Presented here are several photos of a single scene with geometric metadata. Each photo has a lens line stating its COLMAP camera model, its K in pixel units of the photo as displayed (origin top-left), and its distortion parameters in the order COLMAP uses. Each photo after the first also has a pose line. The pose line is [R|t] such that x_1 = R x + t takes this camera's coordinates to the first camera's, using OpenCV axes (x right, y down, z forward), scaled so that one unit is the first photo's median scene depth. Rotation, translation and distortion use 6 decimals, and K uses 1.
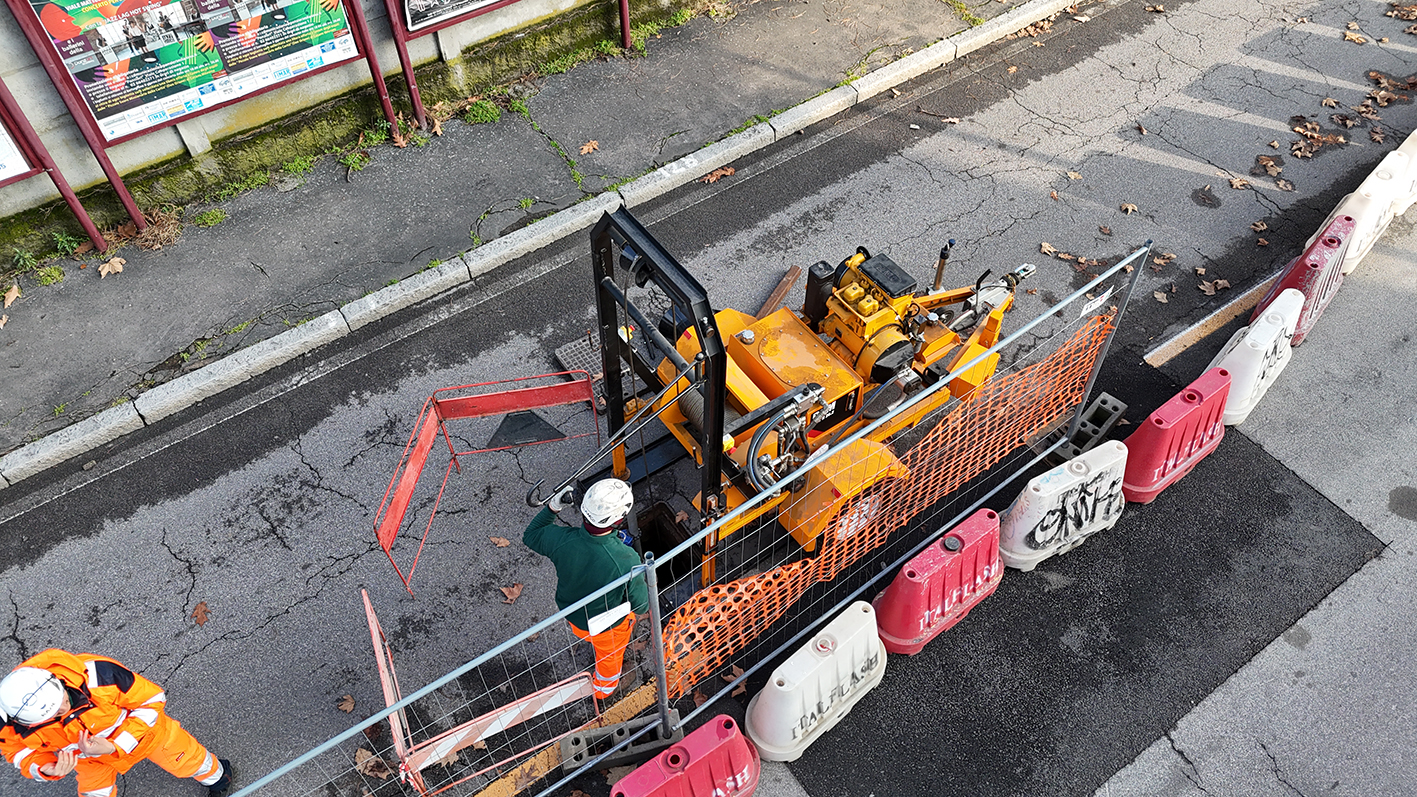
lens RADIAL K [[1040.9, 0, 711.6], [0, 1040.9, 397.5], [0, 0, 1]] dist [0.059057, -0.054712]
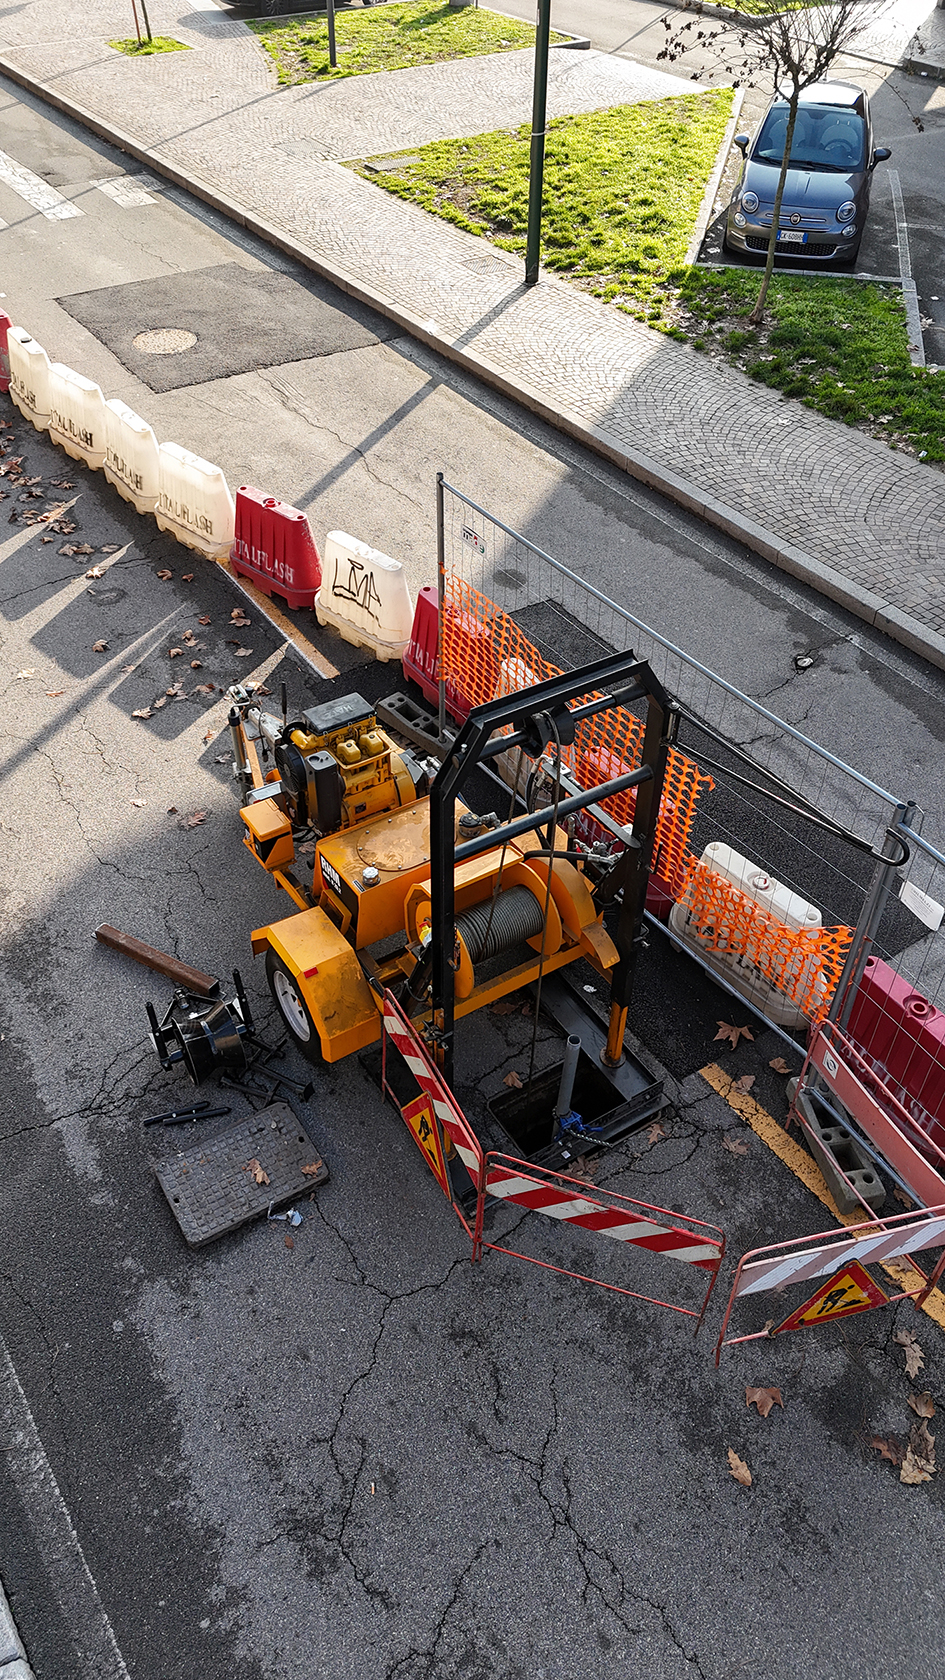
lens RADIAL K [[1234.1, 0, 467.8], [0, 1234.1, 841.8], [0, 0, 1]] dist [0.059057, -0.054712]
pose [[0.044062, -0.680648, 0.731284, -0.472048], [0.776563, 0.483839, 0.403546, -0.297387], [-0.628497, 0.550107, 0.549885, 0.357565]]
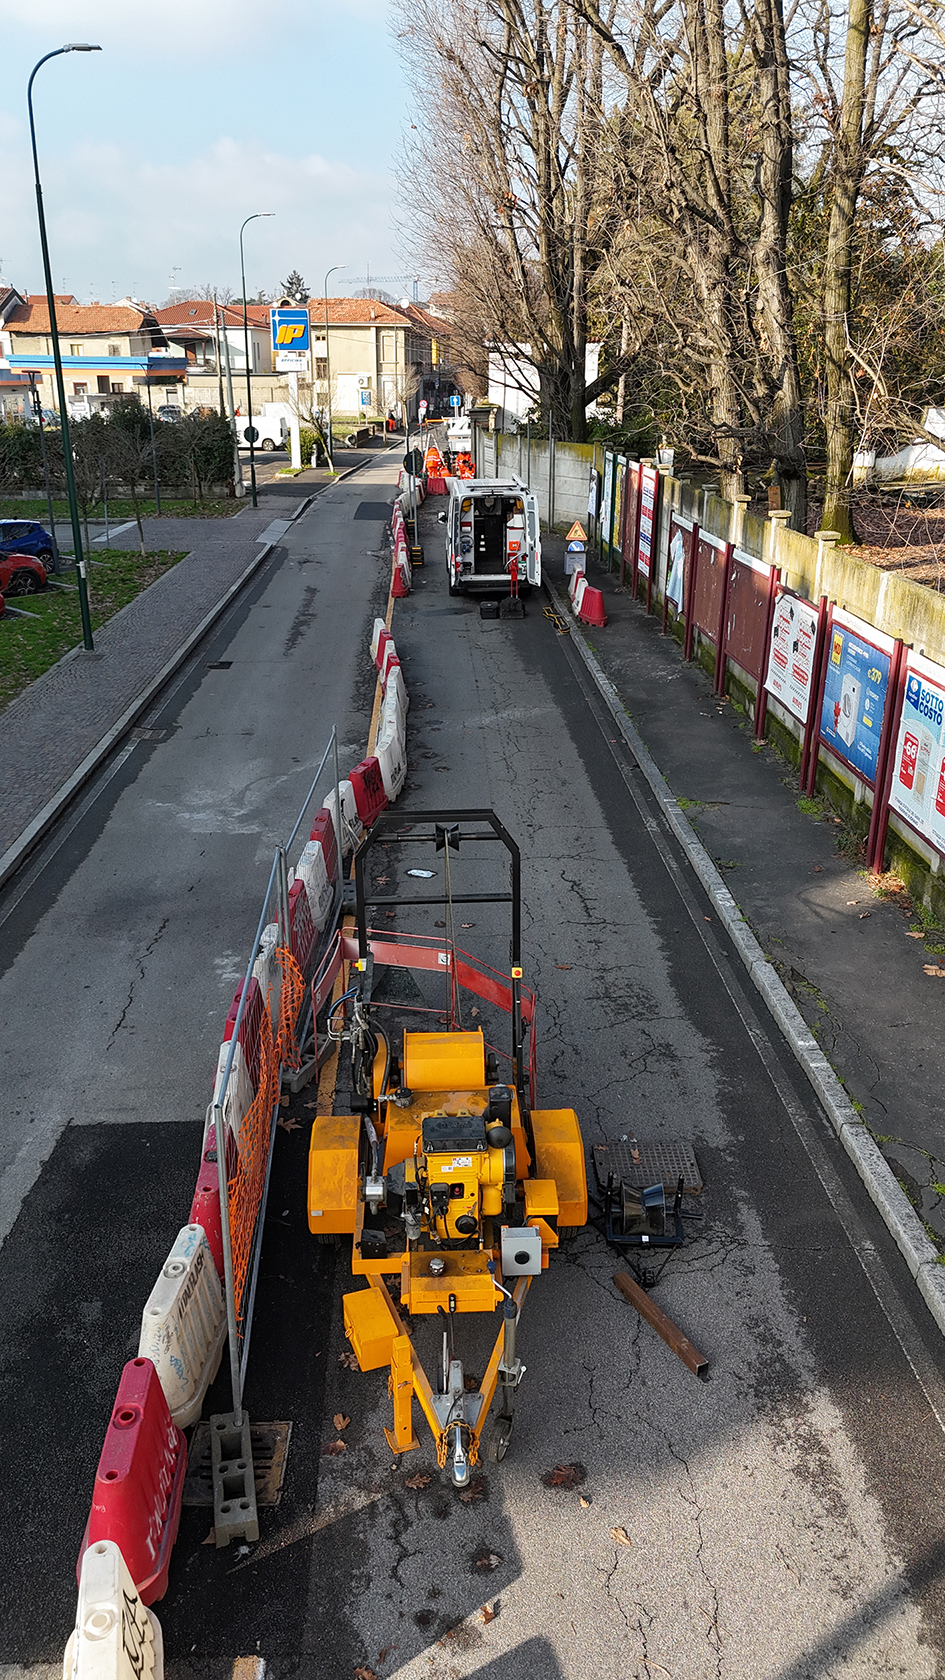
lens RADIAL K [[1234.1, 0, 463.5], [0, 1234.1, 835.1], [0, 0, 1]] dist [0.059057, -0.054712]
pose [[-0.553115, 0.297617, -0.778131, 0.700992], [-0.648234, 0.432951, 0.626375, -0.685474], [0.523313, 0.850869, -0.046546, 0.659007]]
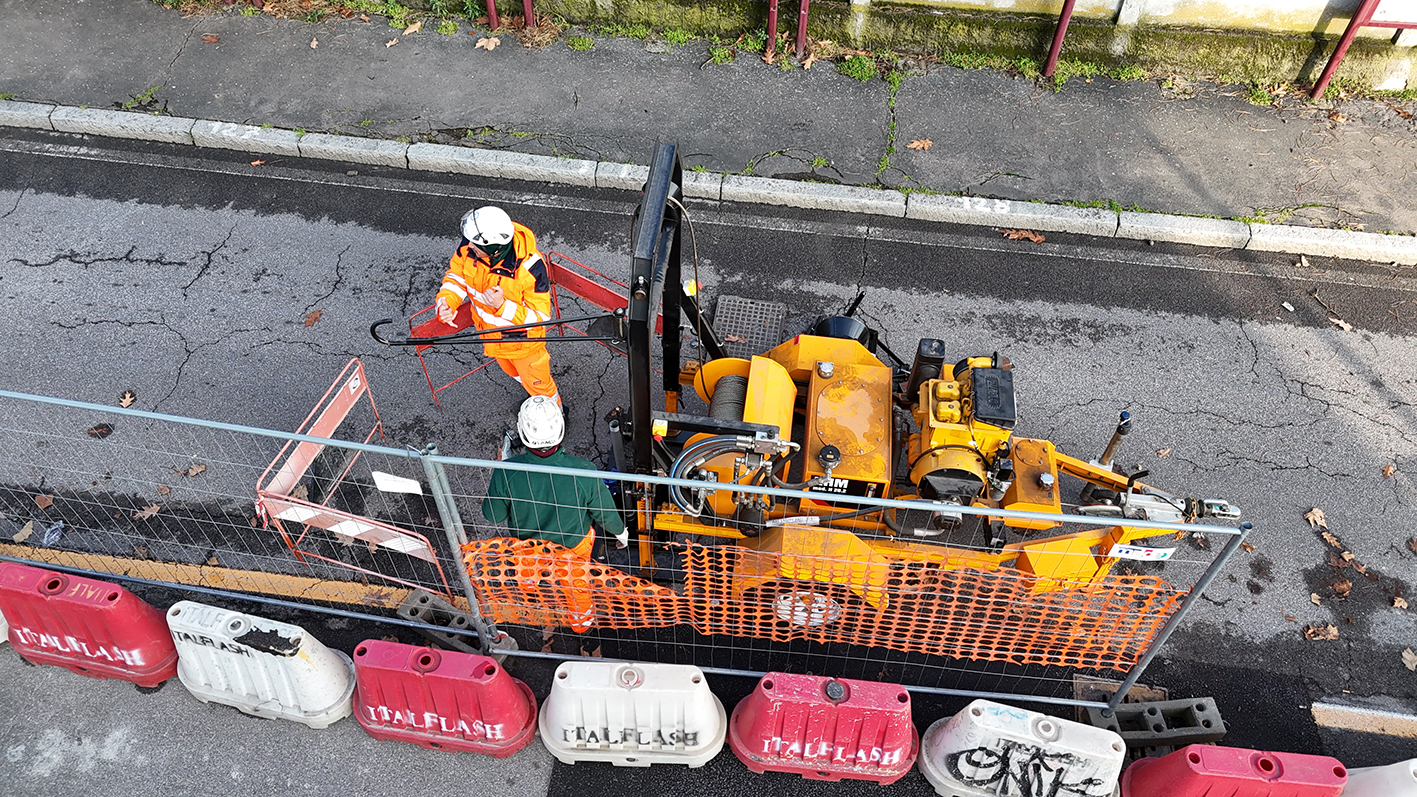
lens RADIAL K [[1040.9, 0, 709.8], [0, 1040.9, 394.6], [0, 0, 1]] dist [0.059057, -0.054712]
pose [[0.736929, 0.538125, -0.409094, 0.267905], [-0.537012, 0.833623, 0.129195, -0.081229], [0.410553, 0.124481, 0.903300, 0.122756]]
